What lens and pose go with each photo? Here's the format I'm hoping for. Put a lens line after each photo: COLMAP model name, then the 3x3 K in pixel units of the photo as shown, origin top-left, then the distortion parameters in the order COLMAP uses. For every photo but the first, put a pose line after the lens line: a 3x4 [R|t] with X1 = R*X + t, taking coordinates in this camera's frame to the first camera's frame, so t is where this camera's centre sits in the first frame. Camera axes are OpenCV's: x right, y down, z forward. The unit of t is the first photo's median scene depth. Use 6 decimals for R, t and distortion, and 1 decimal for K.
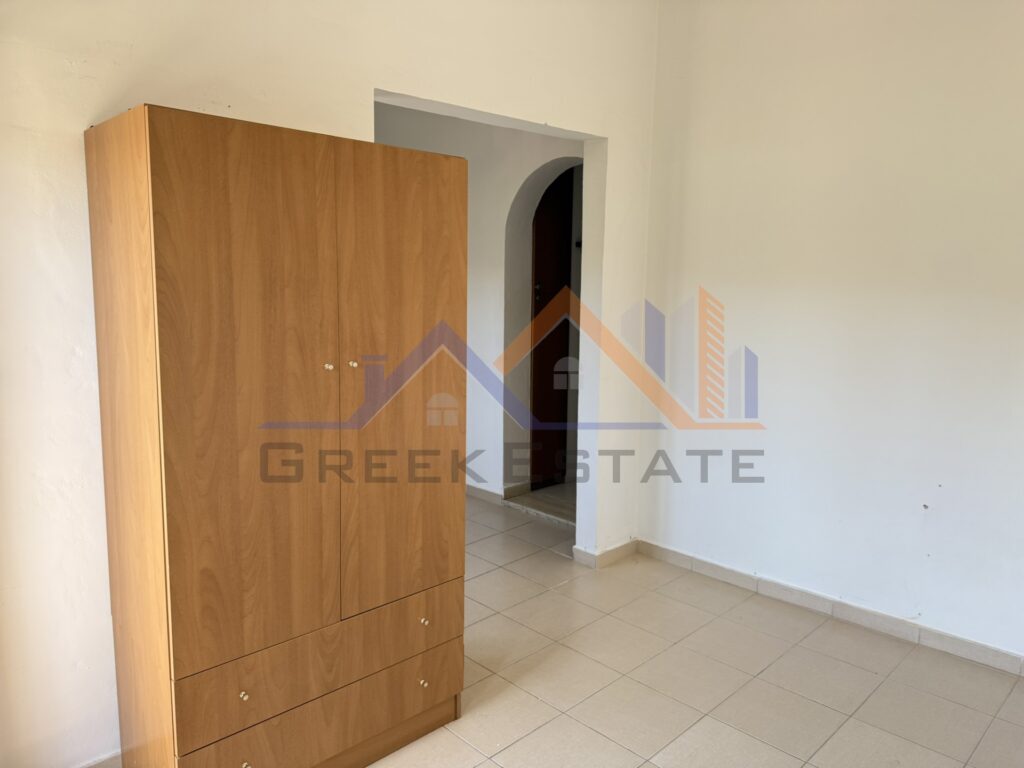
lens RADIAL K [[718.6, 0, 511.3], [0, 718.6, 380.0], [0, 0, 1]] dist [0.062009, -0.059673]
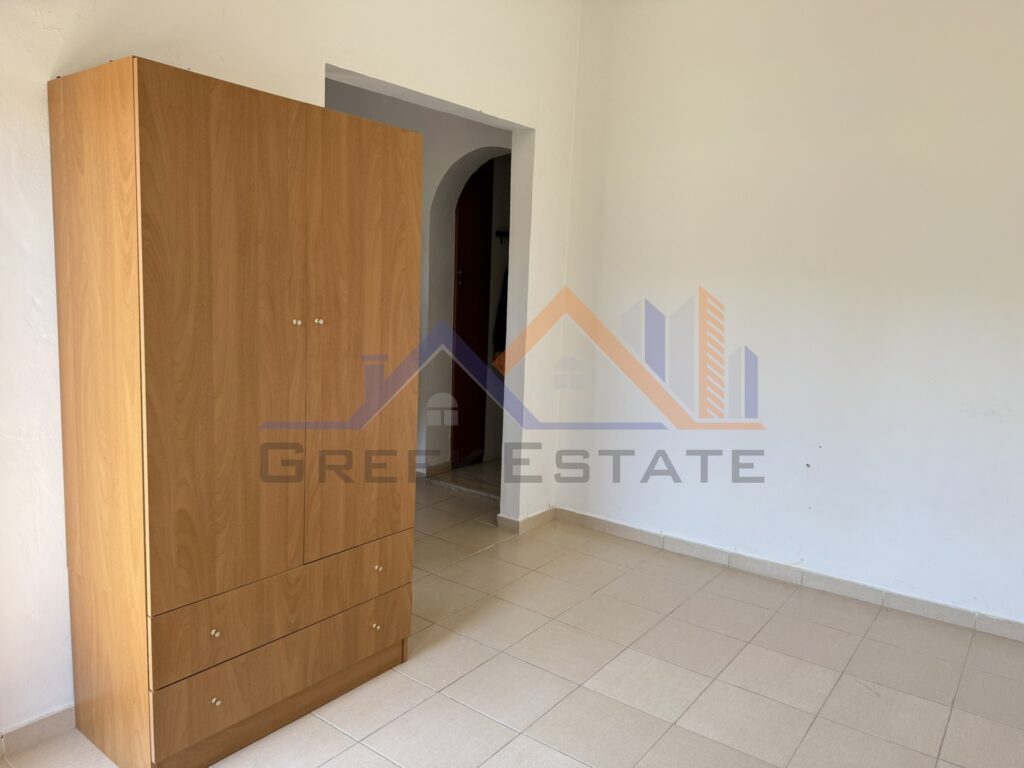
lens RADIAL K [[710.9, 0, 514.8], [0, 710.9, 385.9], [0, 0, 1]] dist [0.065563, -0.049531]
pose [[0.989214, 0.003147, 0.146442, -0.083571], [-0.004600, 0.999943, 0.009585, 0.058667], [-0.146403, -0.010155, 0.989173, -0.079260]]
